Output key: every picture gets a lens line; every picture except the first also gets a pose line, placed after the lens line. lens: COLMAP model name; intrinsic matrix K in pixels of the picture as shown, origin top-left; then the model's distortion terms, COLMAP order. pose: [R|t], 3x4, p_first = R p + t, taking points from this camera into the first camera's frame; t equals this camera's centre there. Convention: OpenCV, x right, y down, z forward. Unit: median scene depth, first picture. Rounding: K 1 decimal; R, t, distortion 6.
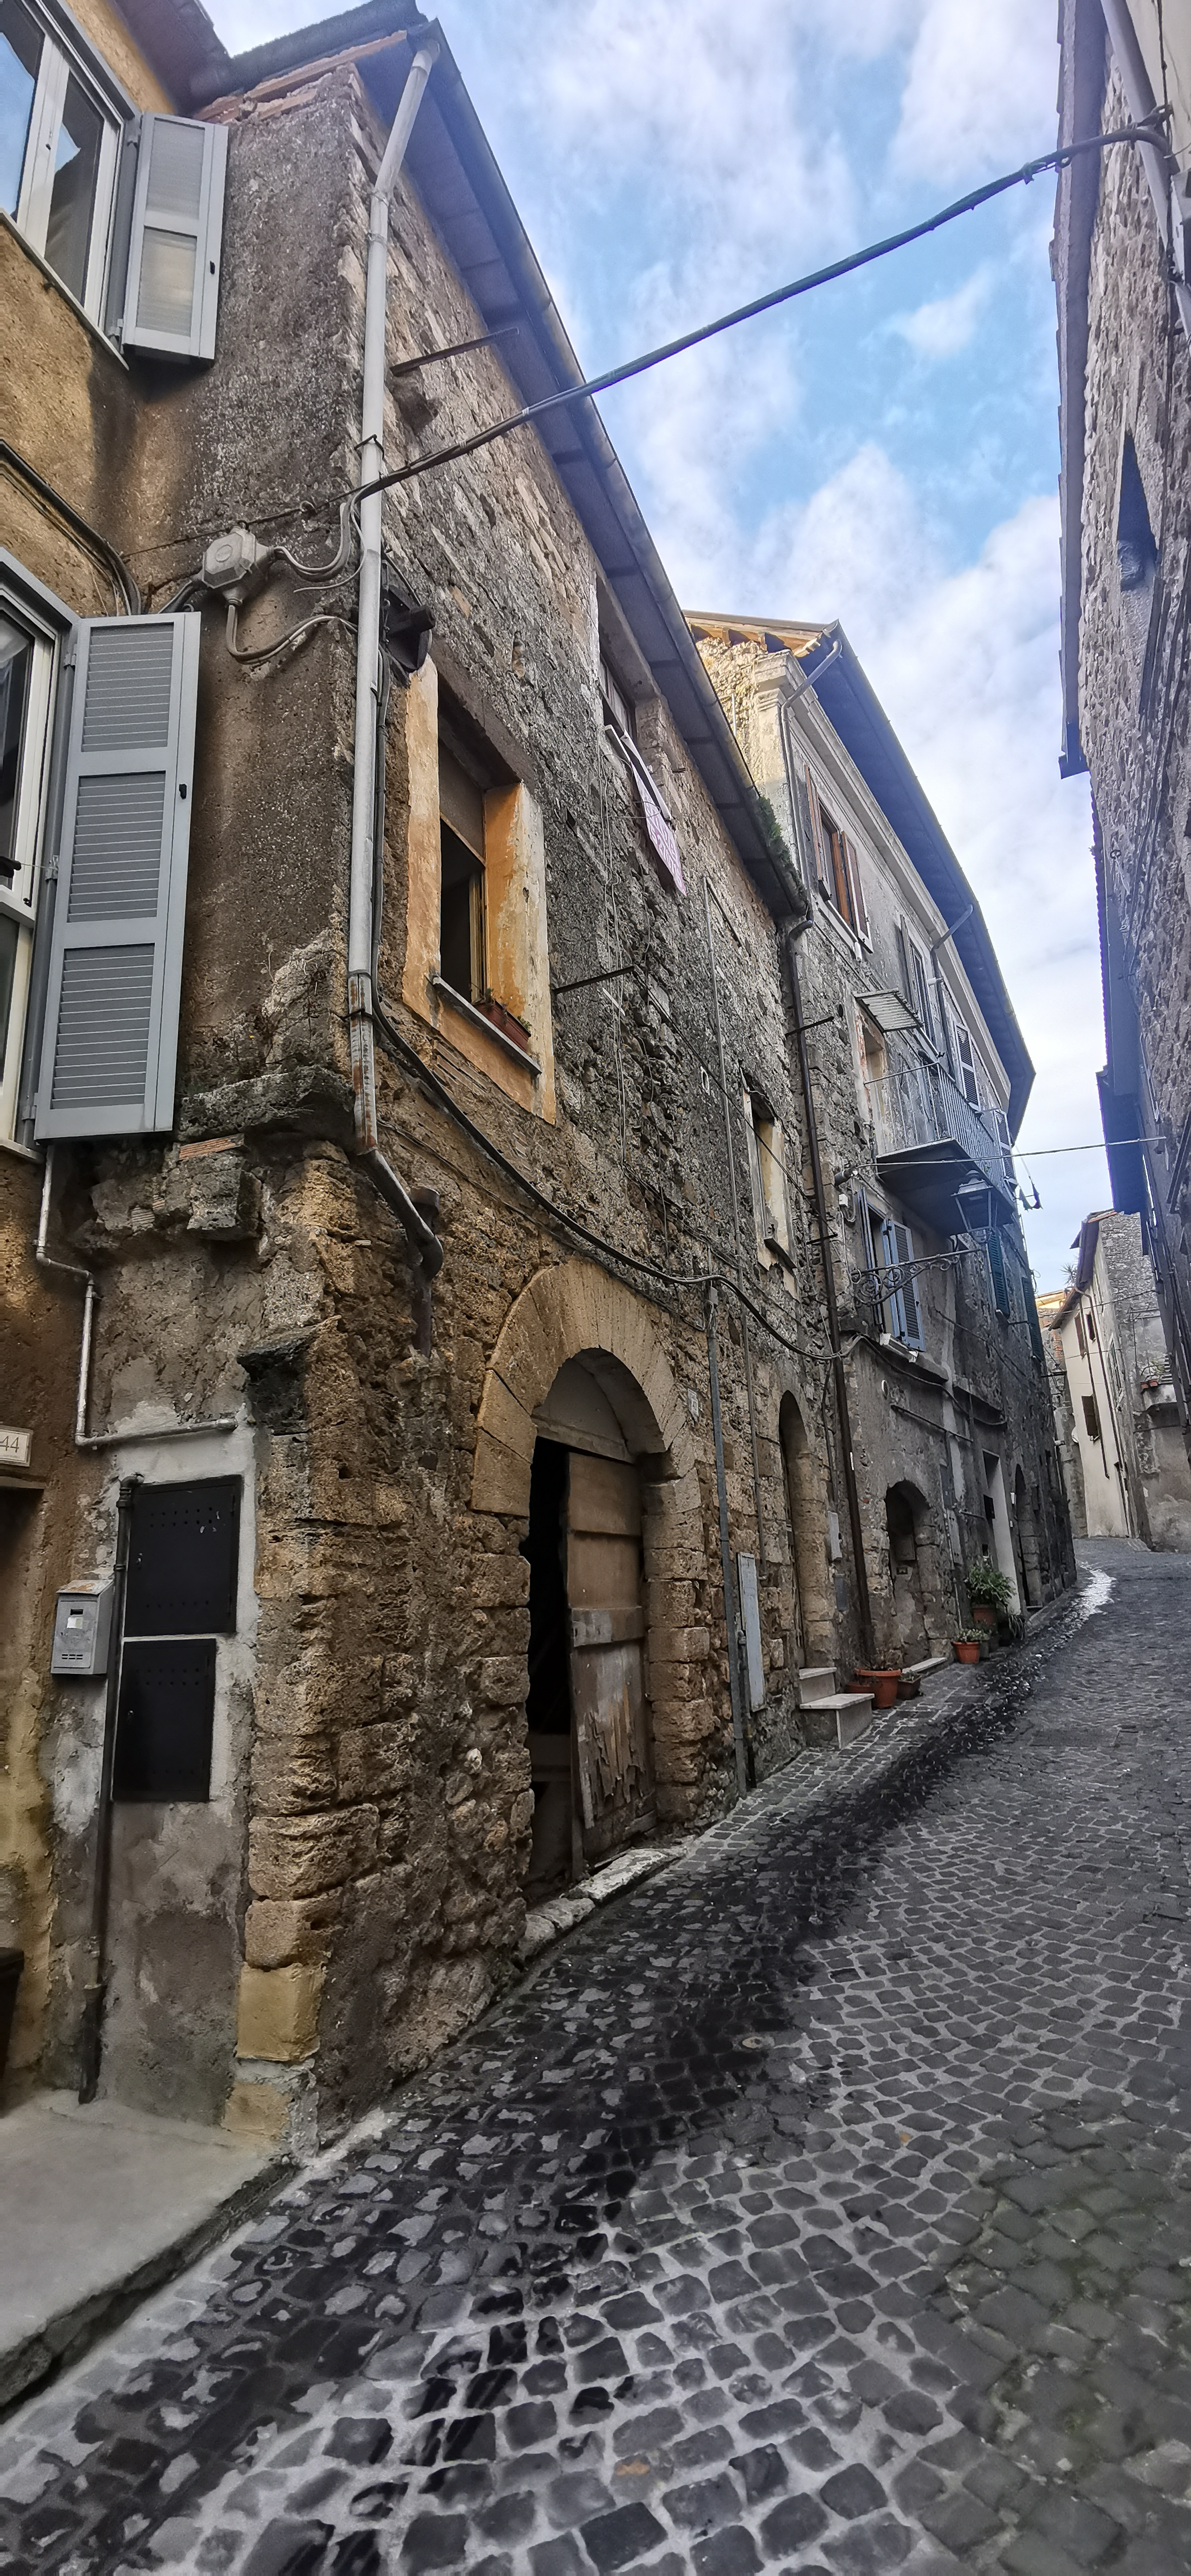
lens RADIAL K [[1184.8, 0, 595.3], [0, 1184.8, 1296.2], [0, 0, 1]] dist [-0.019345, 0.028945]
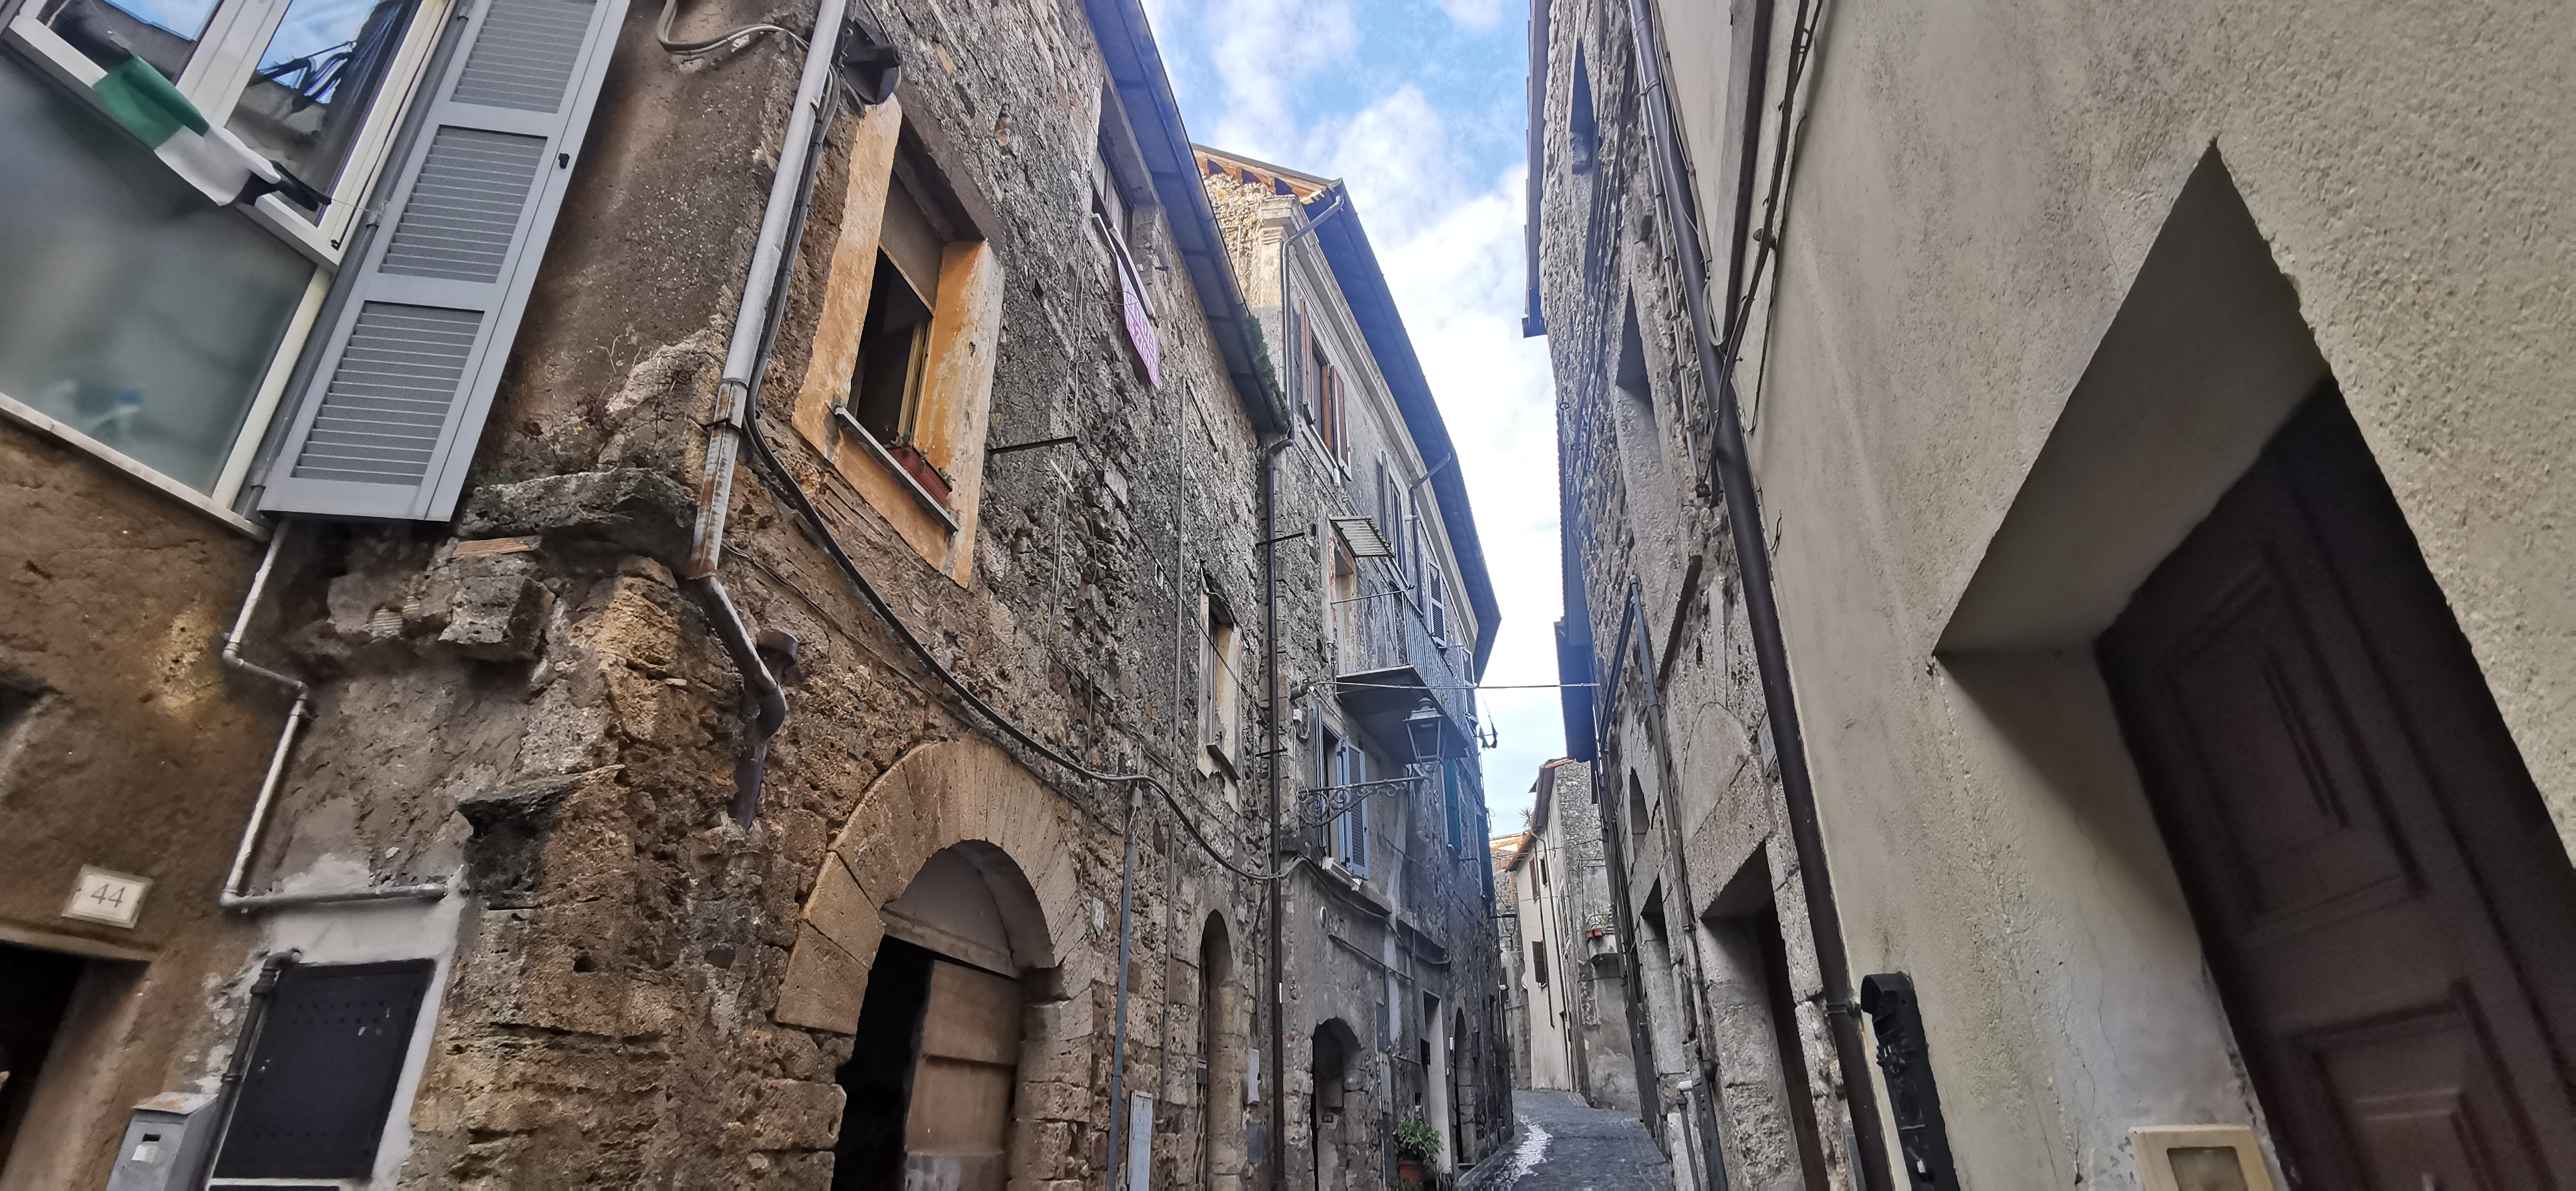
lens RADIAL K [[1184.8, 0, 1295.0], [0, 1184.8, 588.3], [0, 0, 1]] dist [-0.019345, 0.028945]
pose [[0.978632, 0.118657, 0.167930, 0.051754], [-0.085563, 0.977629, -0.192149, 0.008154], [-0.186973, 0.173674, 0.966891, 0.057854]]
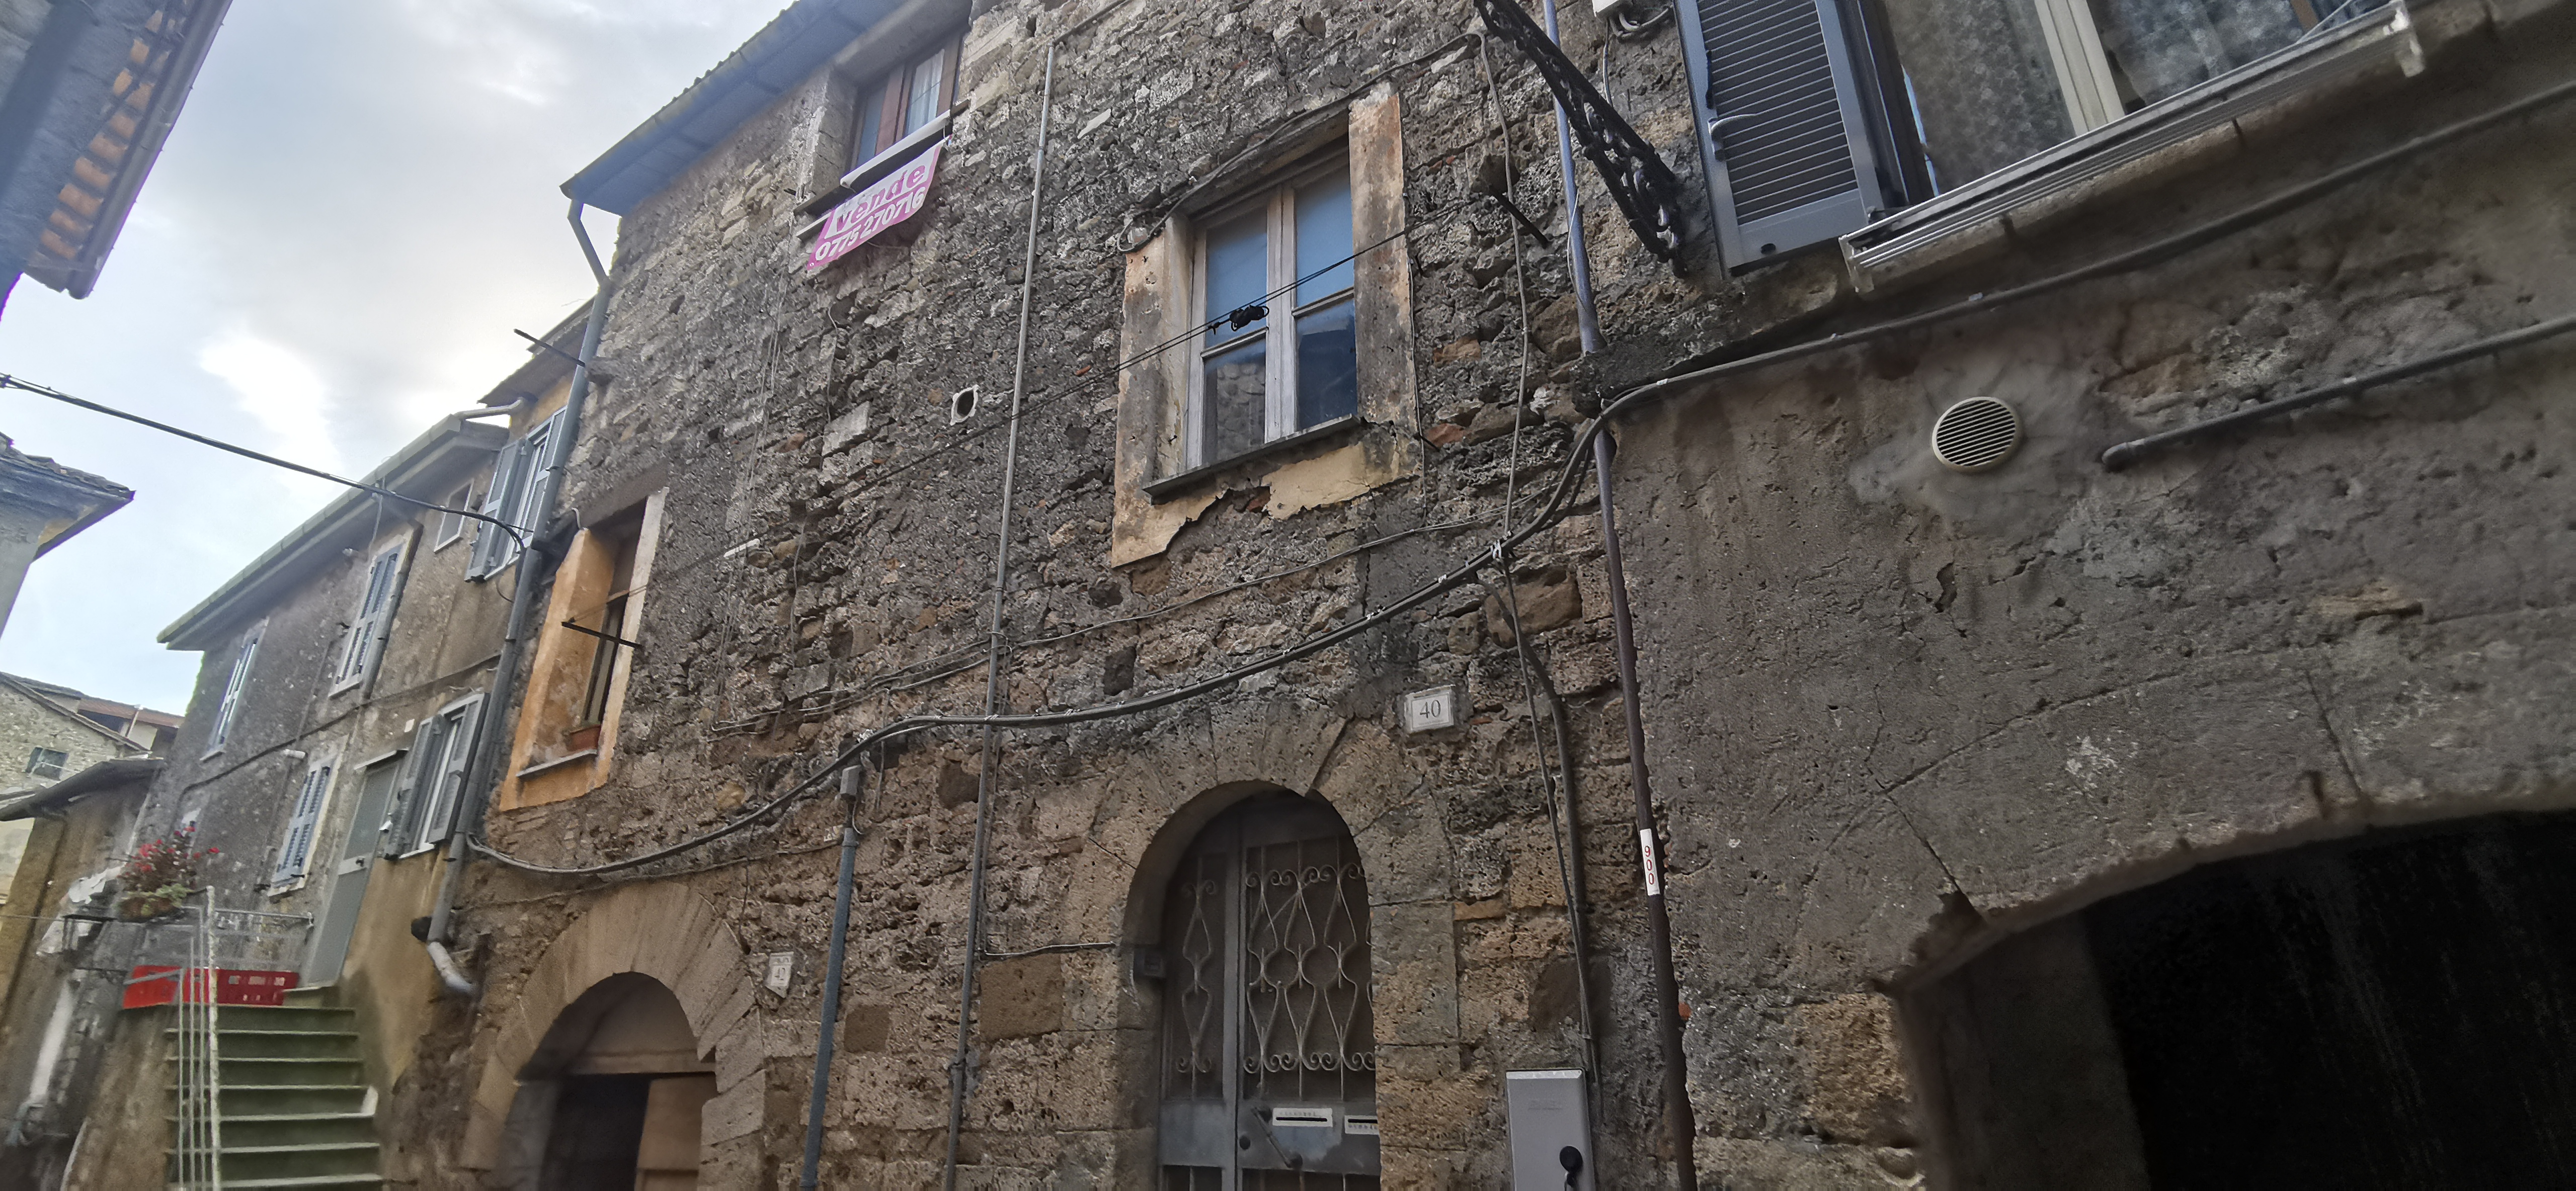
lens RADIAL K [[1184.8, 0, 1295.0], [0, 1184.8, 588.3], [0, 0, 1]] dist [-0.019345, 0.028945]
pose [[-0.210290, -0.332979, -0.919186, 0.788091], [0.280209, 0.880235, -0.382974, 0.260591], [0.936622, -0.338100, -0.091801, 1.518806]]
